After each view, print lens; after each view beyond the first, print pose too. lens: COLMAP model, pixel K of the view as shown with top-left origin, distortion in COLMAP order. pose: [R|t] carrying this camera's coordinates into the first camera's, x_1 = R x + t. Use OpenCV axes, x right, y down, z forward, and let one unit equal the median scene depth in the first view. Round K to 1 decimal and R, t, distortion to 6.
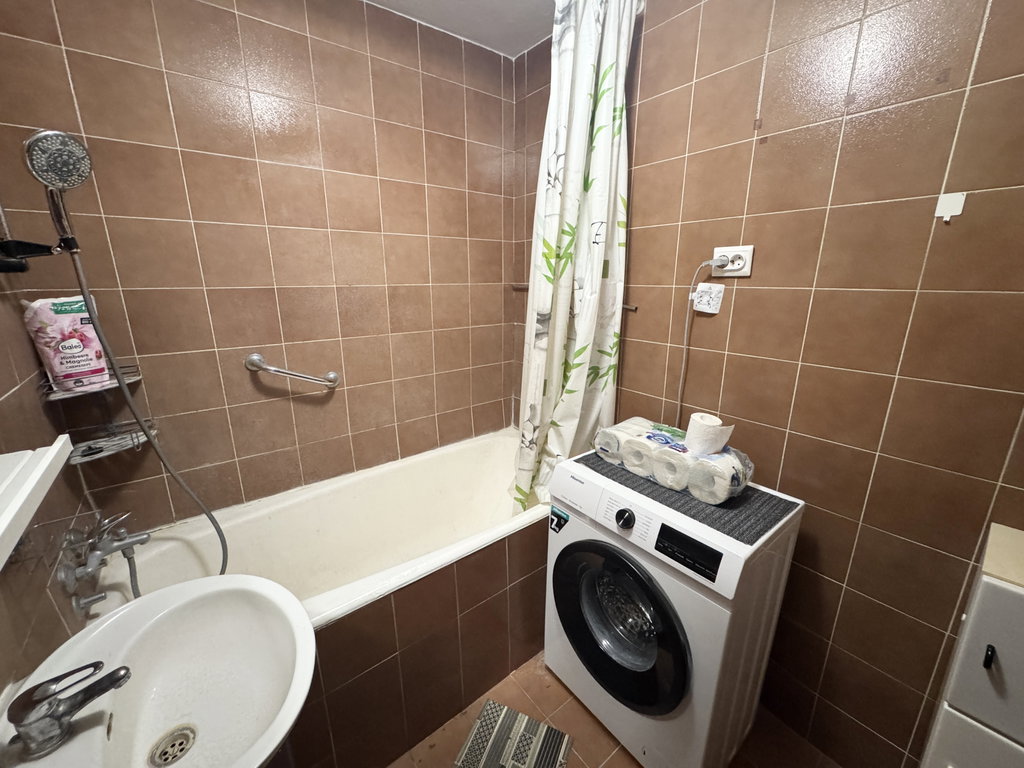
lens RADIAL K [[408.0, 0, 512.5], [0, 408.0, 385.9], [0, 0, 1]] dist [-0.003223, 0.000415]
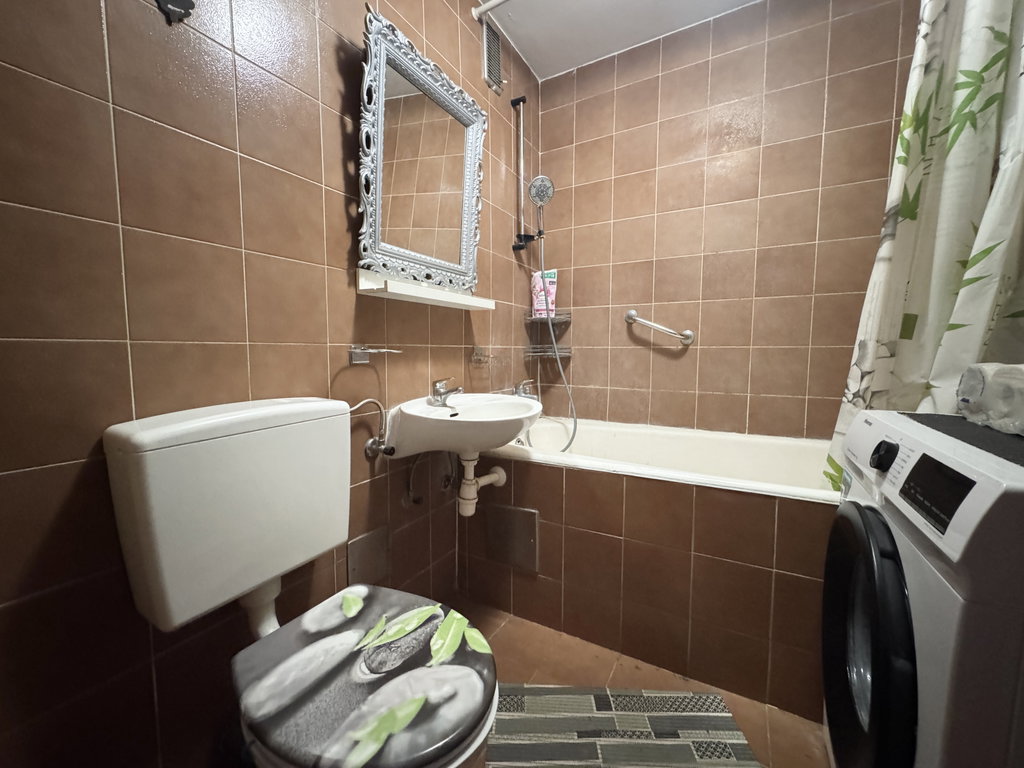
lens RADIAL K [[408.0, 0, 513.4], [0, 408.0, 384.5], [0, 0, 1]] dist [-0.003223, 0.000415]
pose [[0.383914, 0.074370, -0.920369, 0.476568], [-0.238719, 0.970859, -0.021128, 0.281518], [0.891977, 0.227821, 0.390480, 0.174636]]
